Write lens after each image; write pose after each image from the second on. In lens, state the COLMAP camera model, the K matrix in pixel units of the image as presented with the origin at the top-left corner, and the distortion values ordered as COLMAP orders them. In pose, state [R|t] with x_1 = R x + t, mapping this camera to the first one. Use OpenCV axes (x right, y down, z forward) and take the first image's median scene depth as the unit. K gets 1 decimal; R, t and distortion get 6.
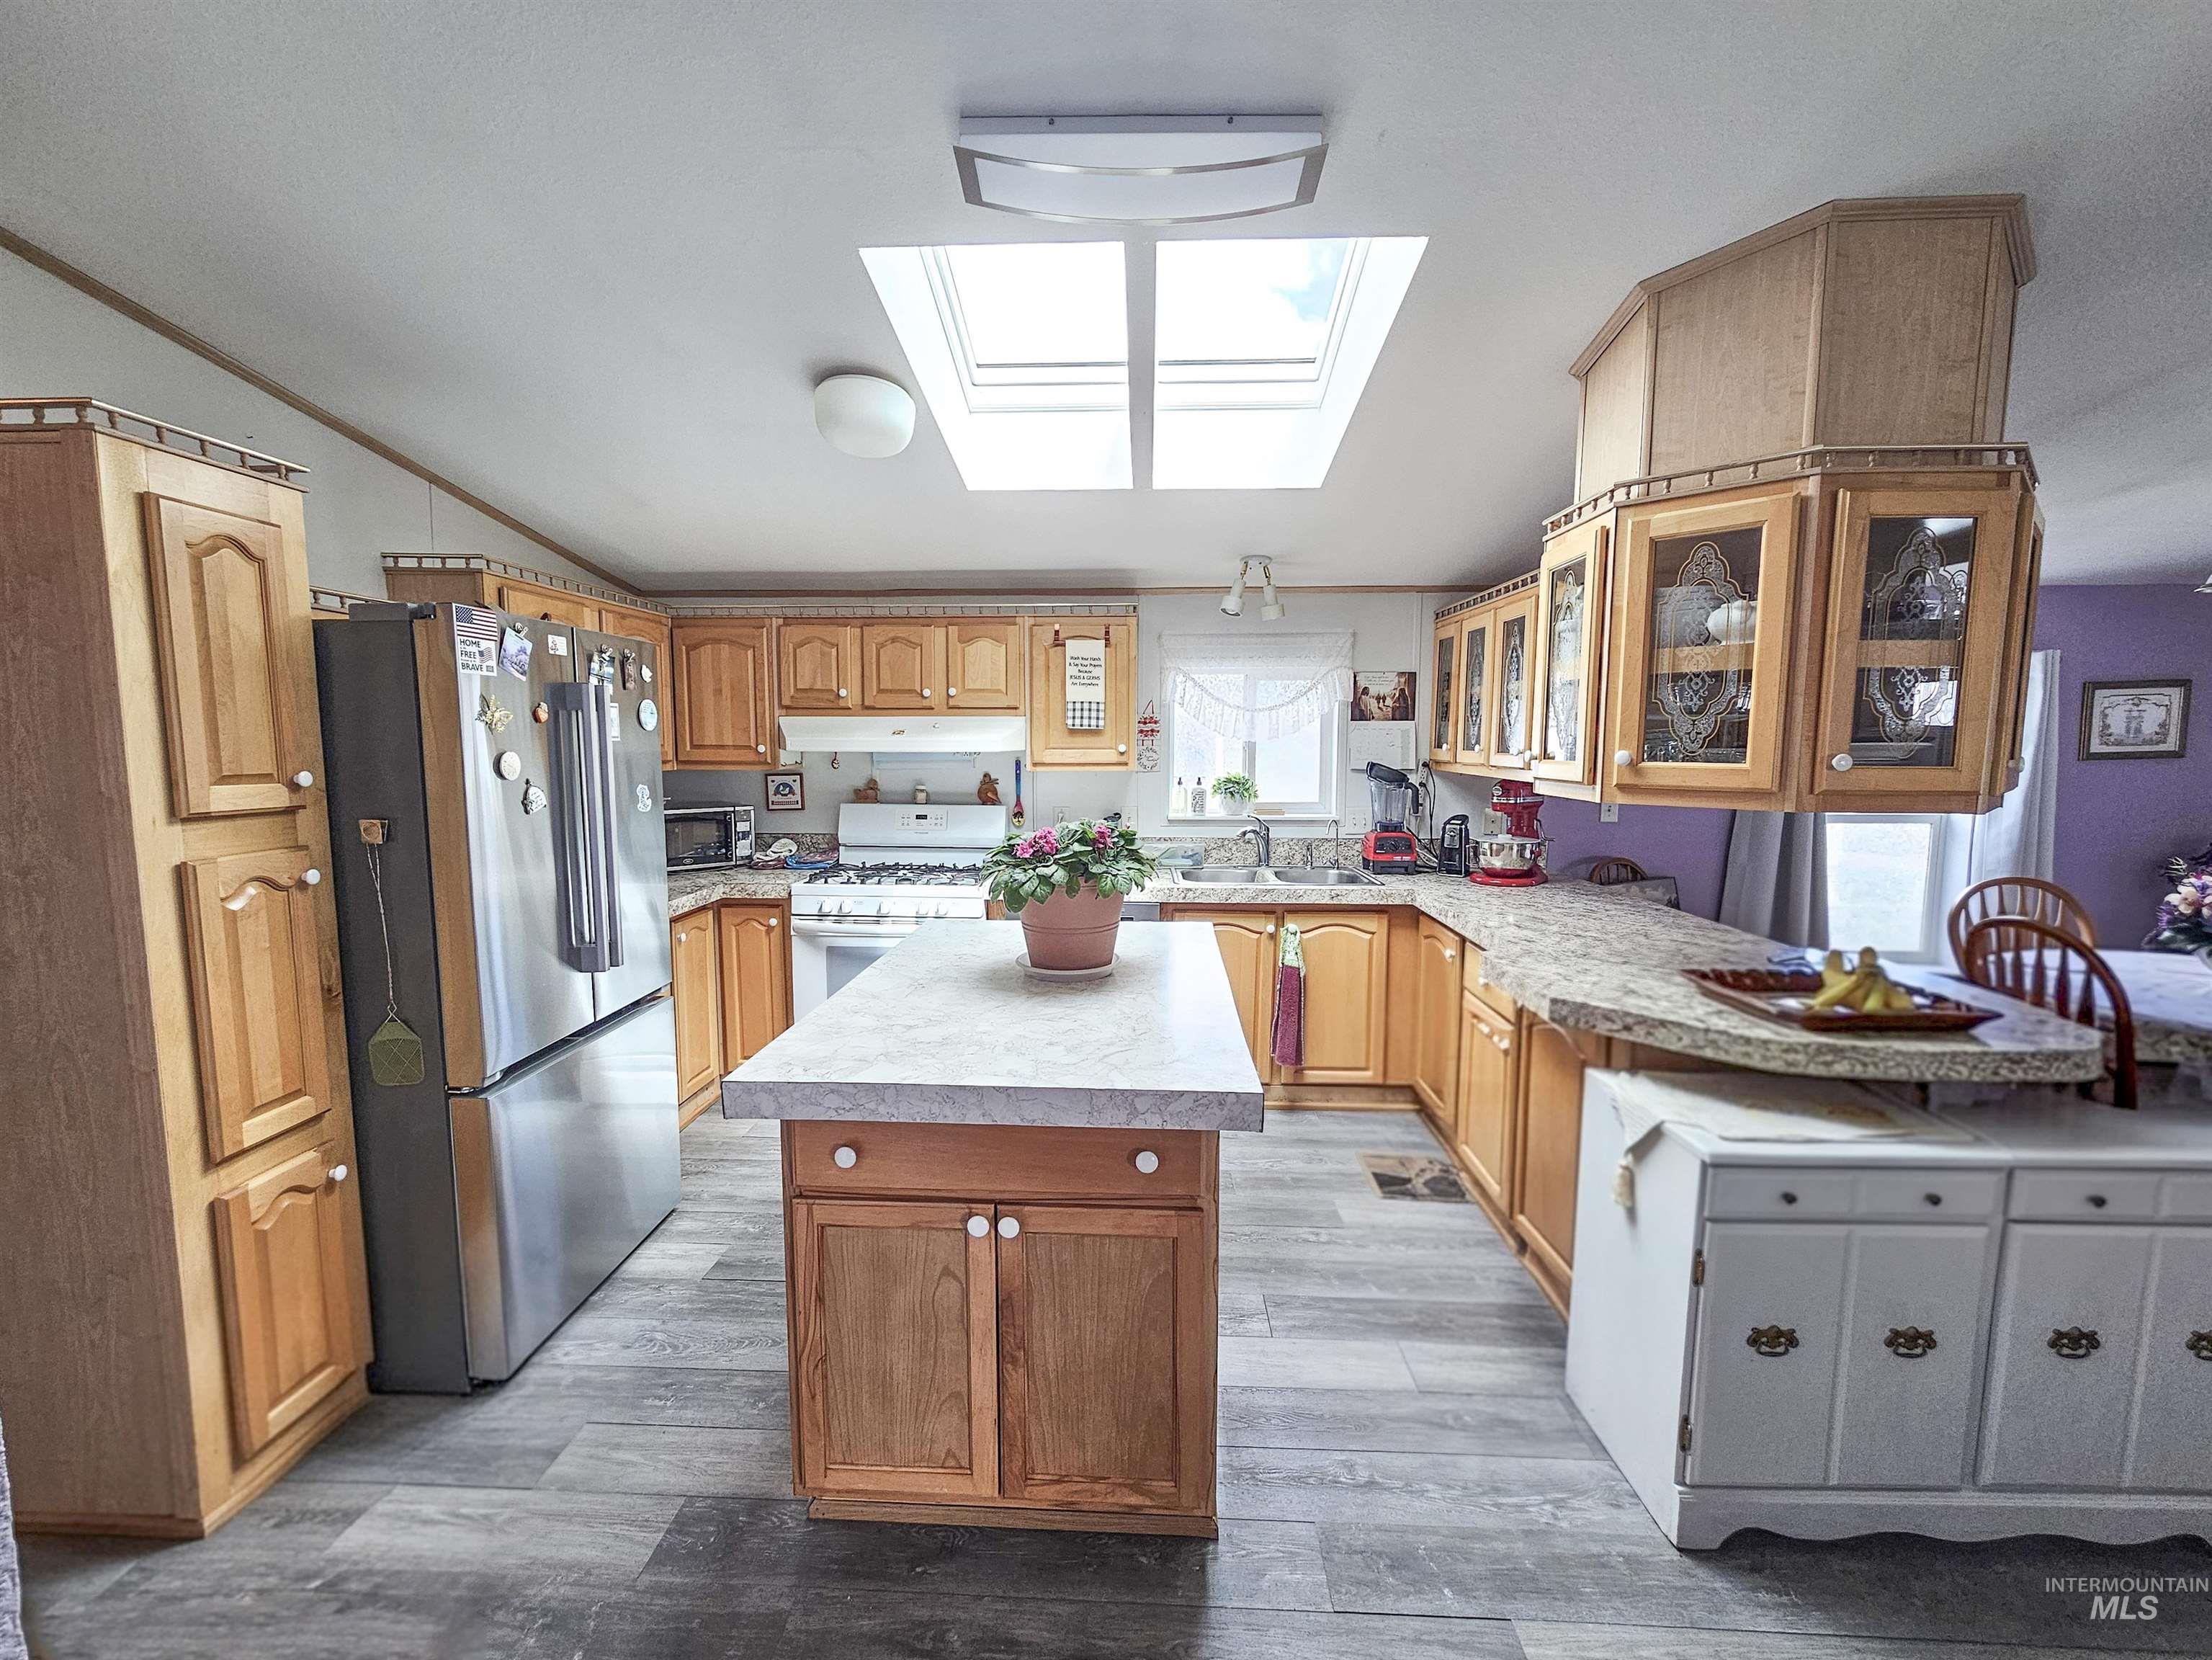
lens RADIAL K [[930.4, 0, 1097.3], [0, 930.4, 830.3], [0, 0, 1]] dist [-0.001419, -0.000027]
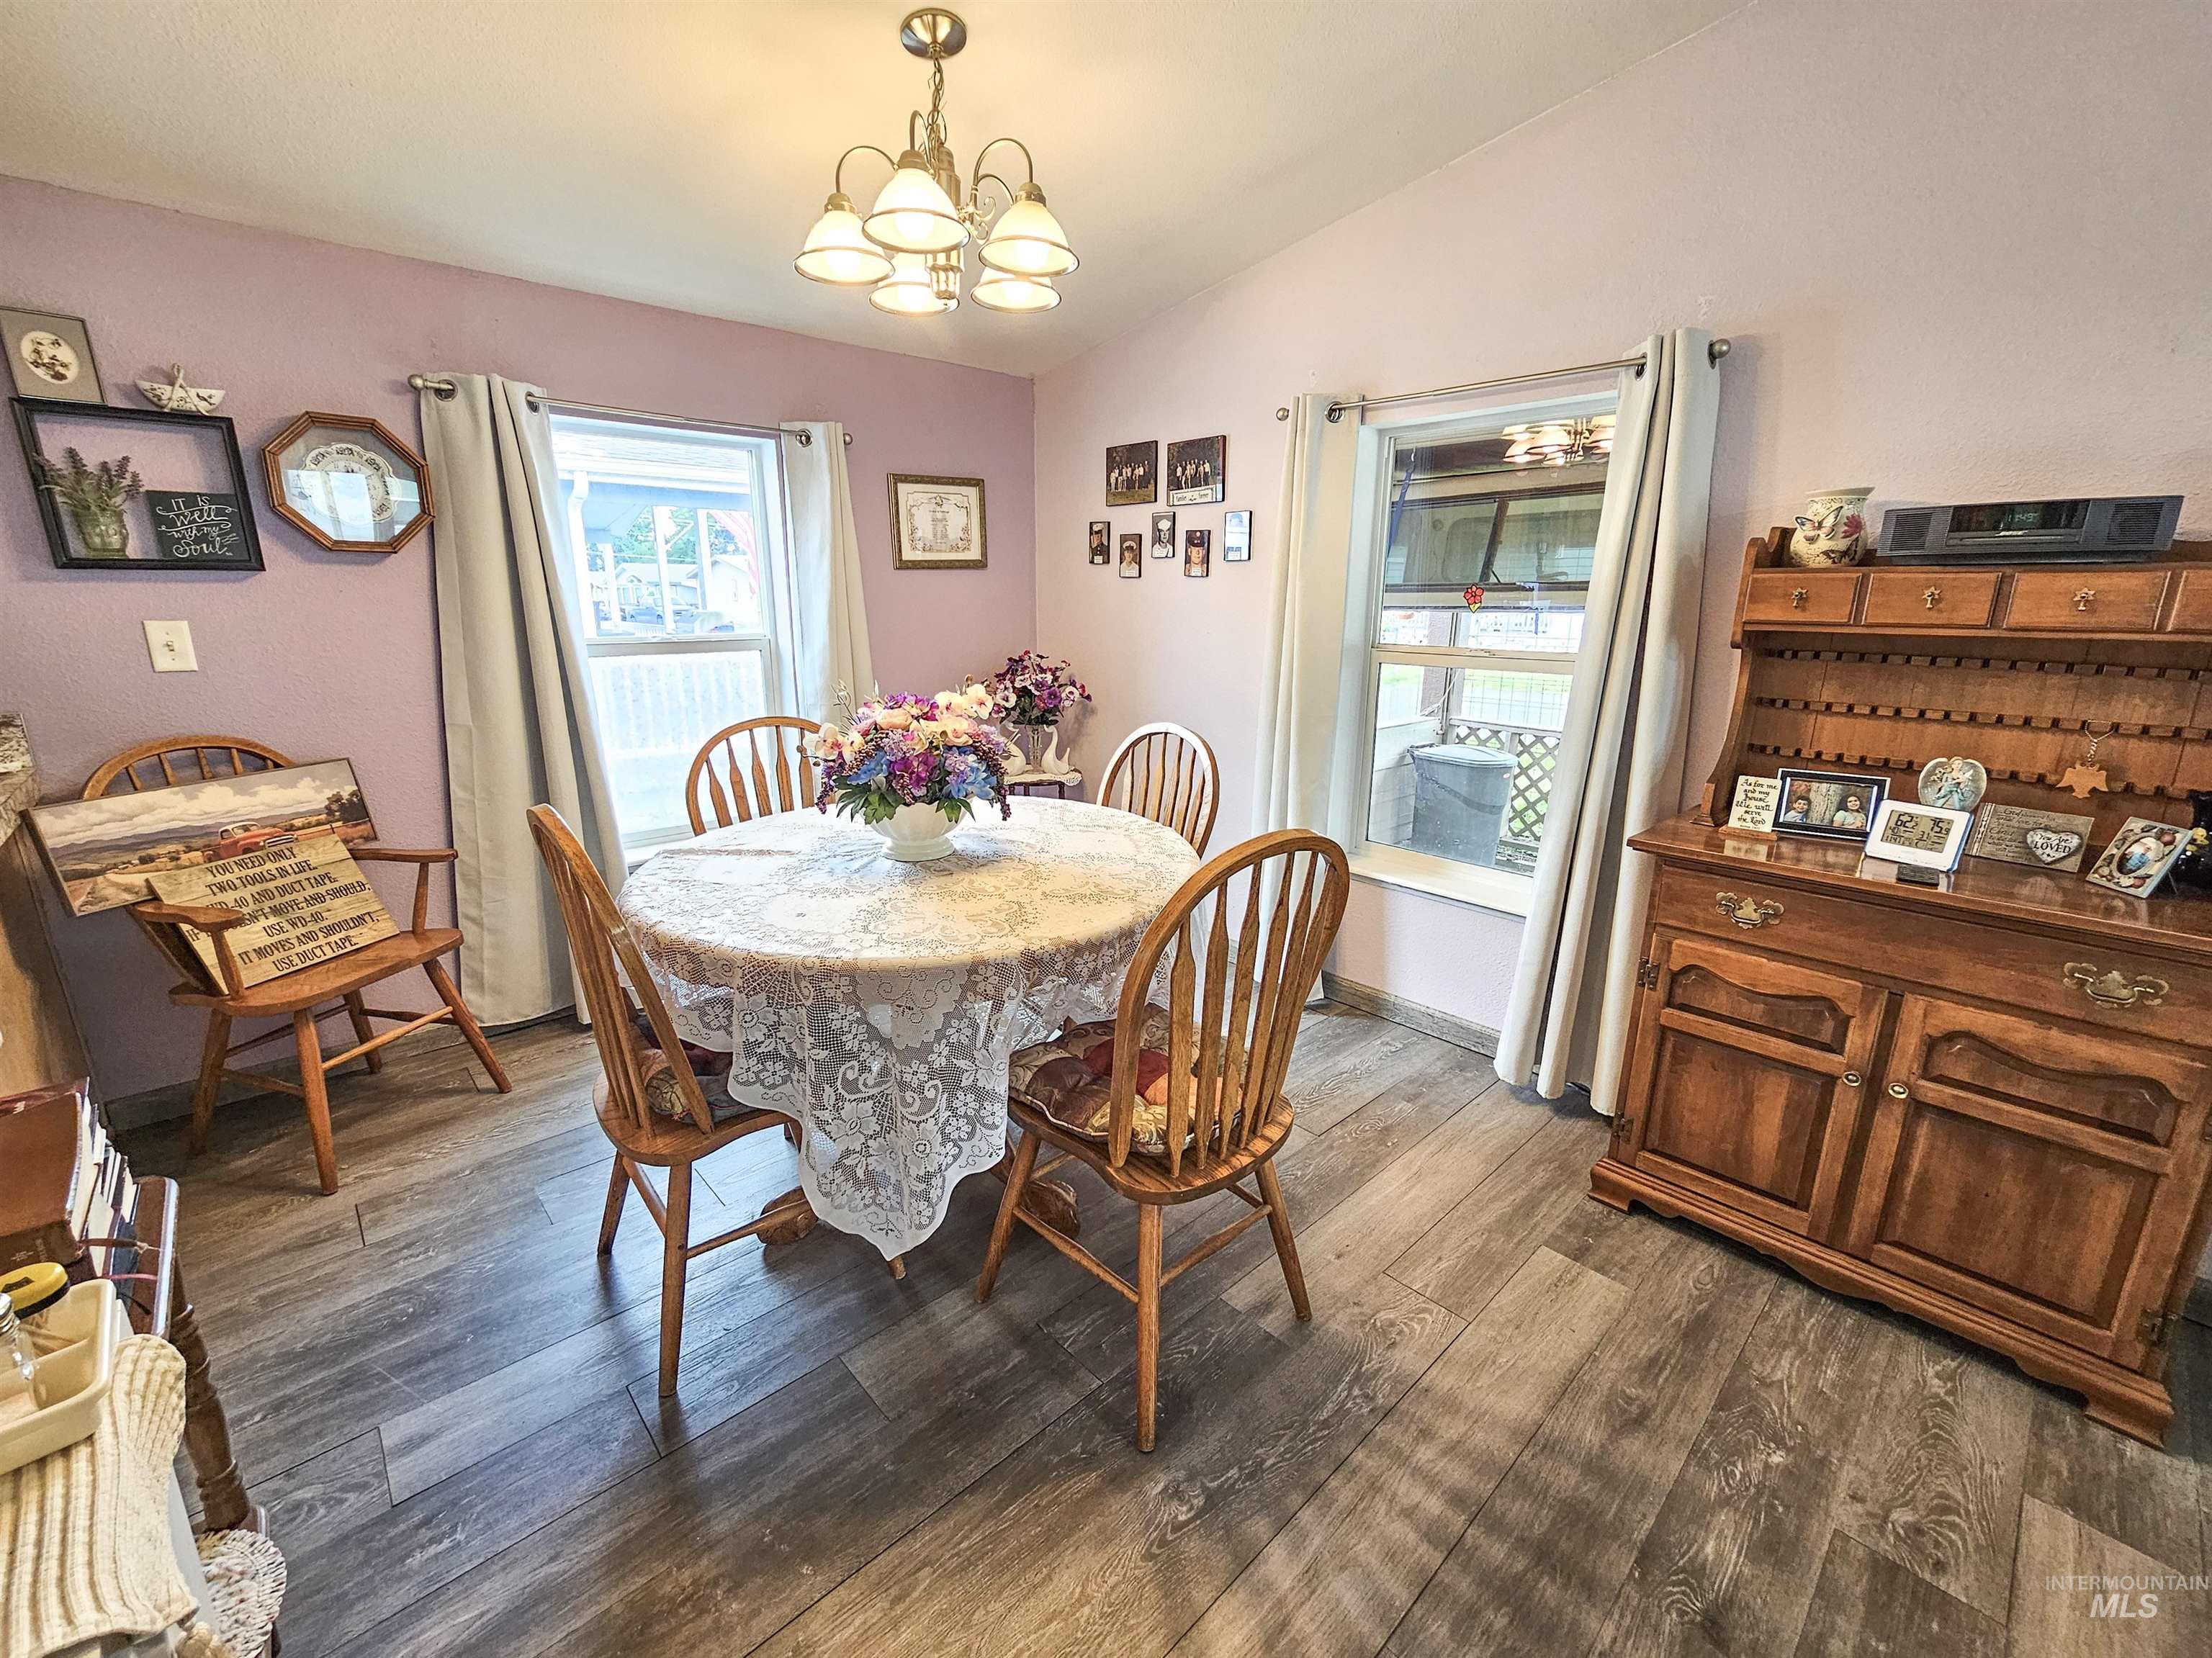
lens RADIAL K [[921.8, 0, 1106.0], [0, 921.8, 829.0], [0, 0, 1]] dist [0.001207, 0.000065]
pose [[0.698499, -0.176195, 0.693581, 0.765673], [0.064072, 0.980721, 0.184612, 0.023793], [-0.712737, -0.084513, 0.696322, 0.327893]]
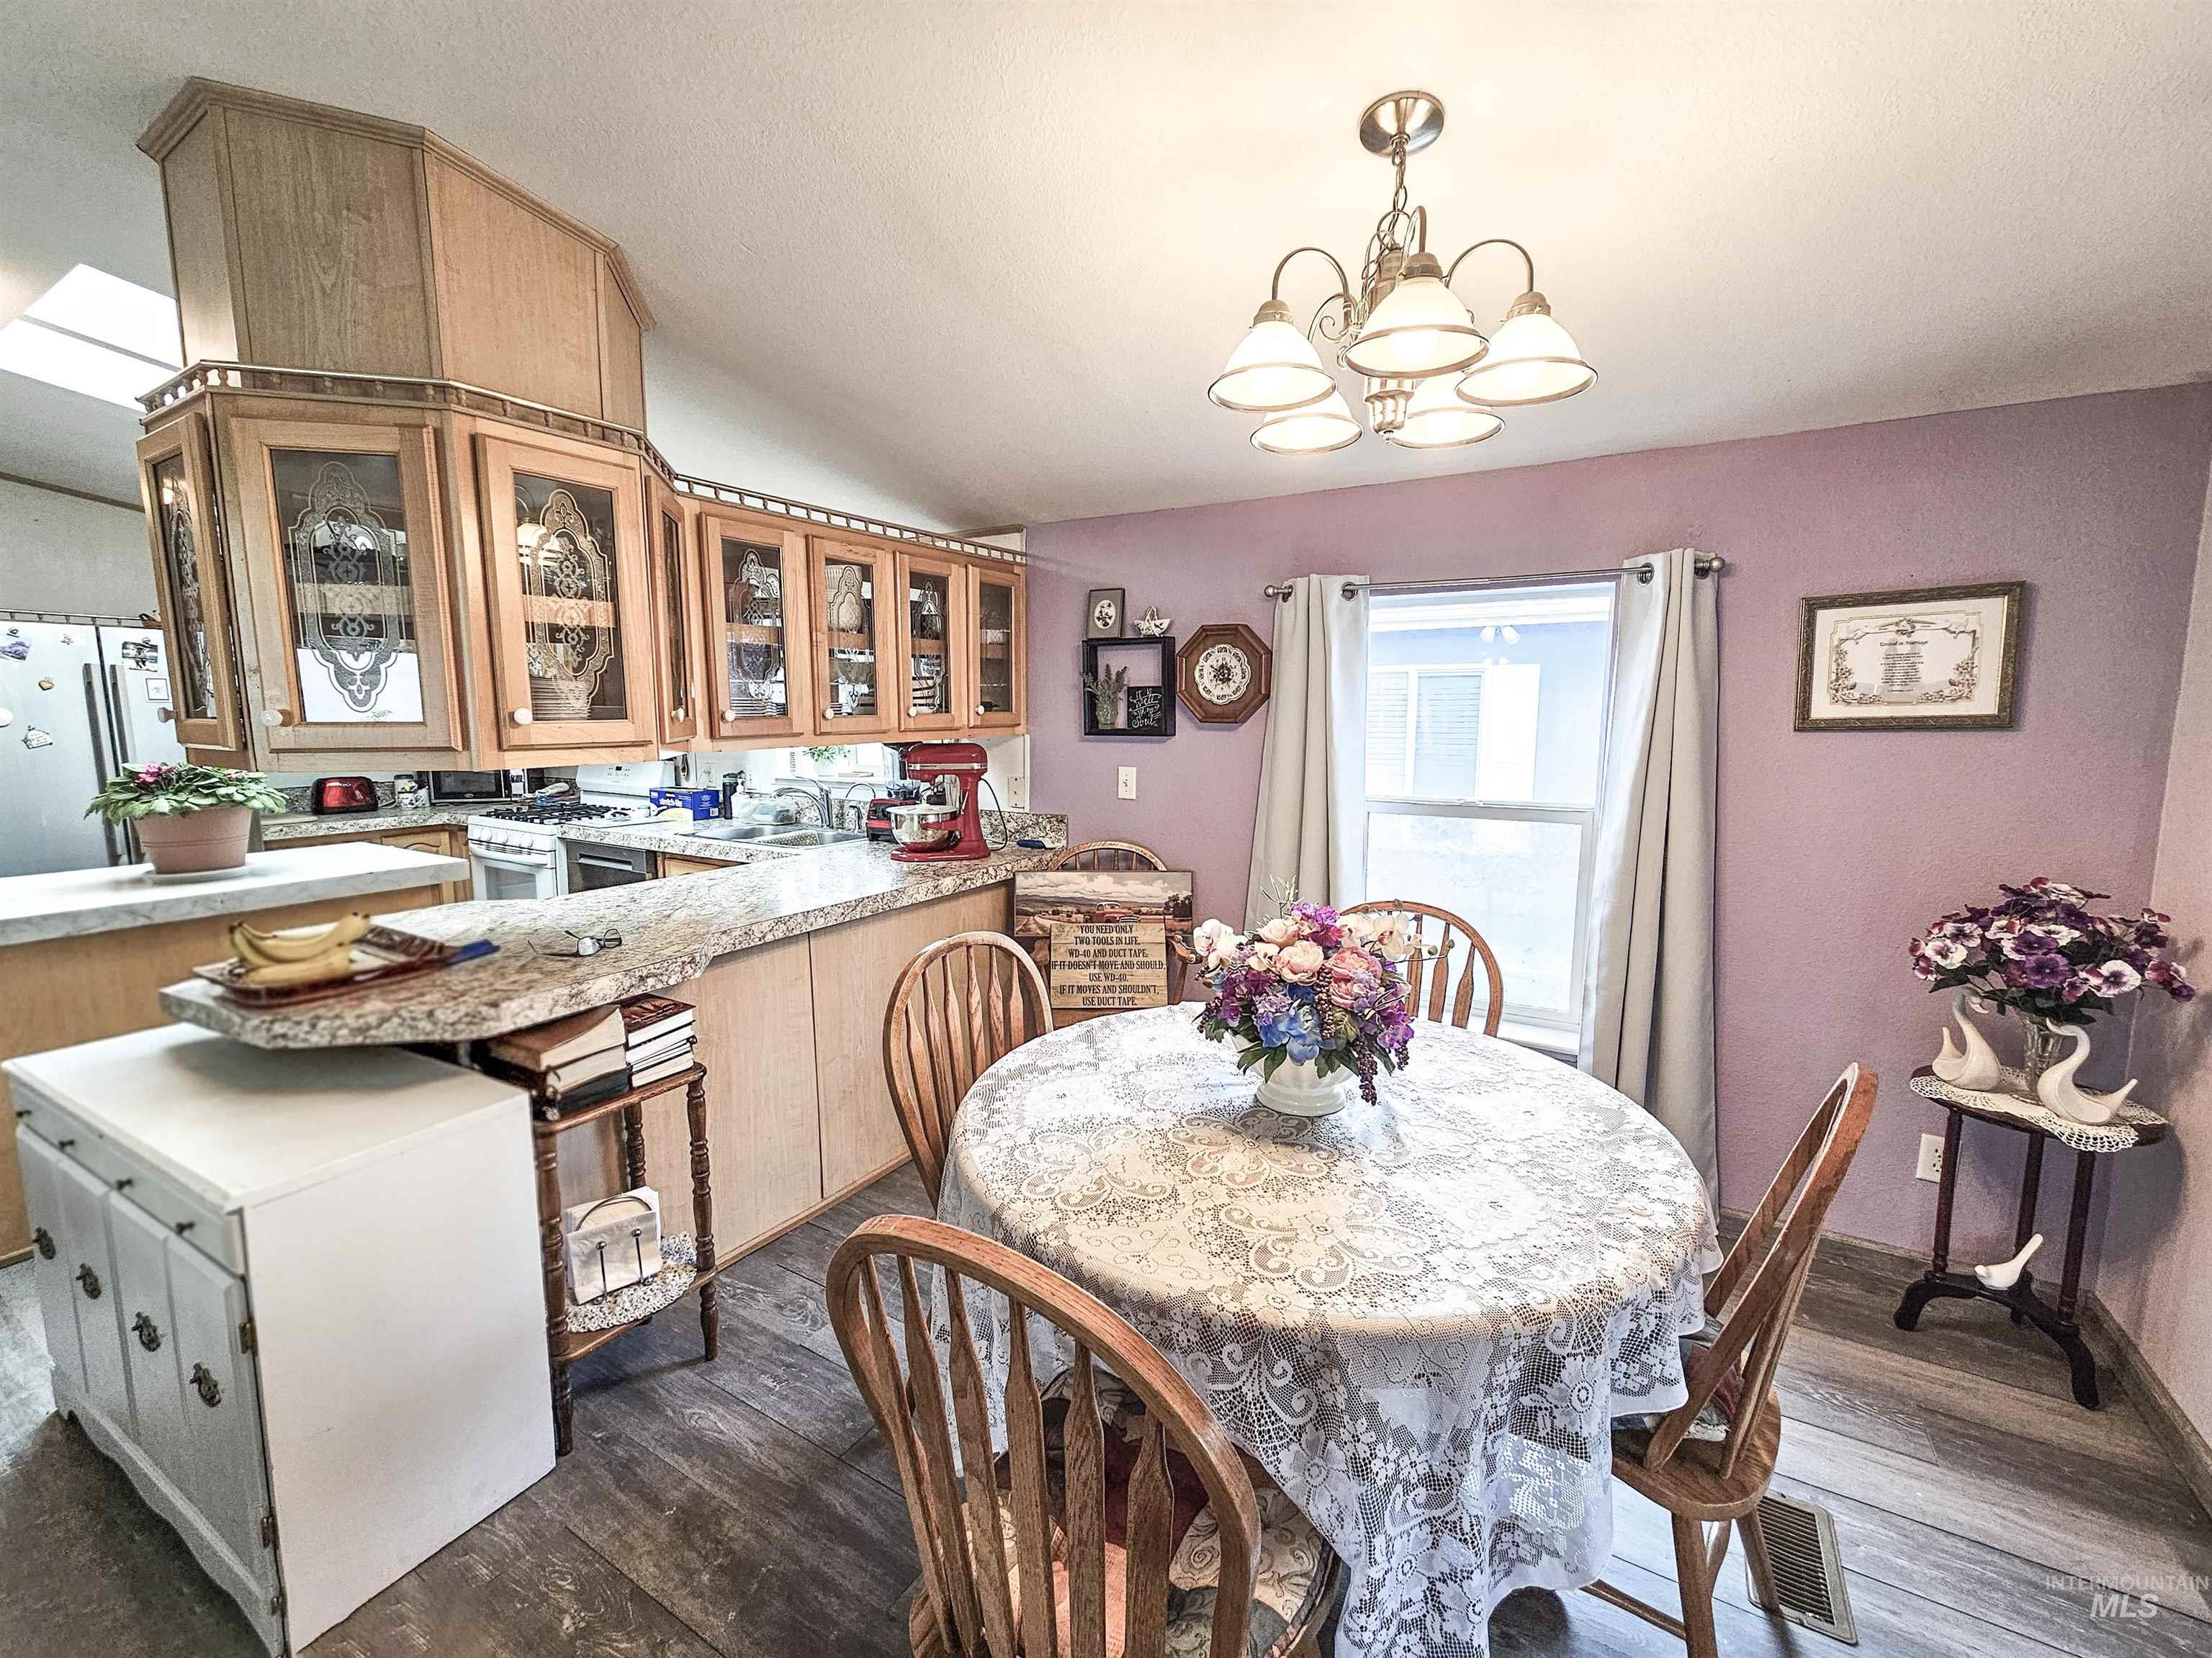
lens RADIAL K [[930.2, 0, 1097.3], [0, 930.2, 829.3], [0, 0, 1]] dist [-0.001419, -0.000027]
pose [[0.878083, 0.061097, -0.474592, 1.315490], [-0.045775, 0.997992, 0.043786, -0.024331], [0.476314, -0.016723, 0.879116, 0.358893]]
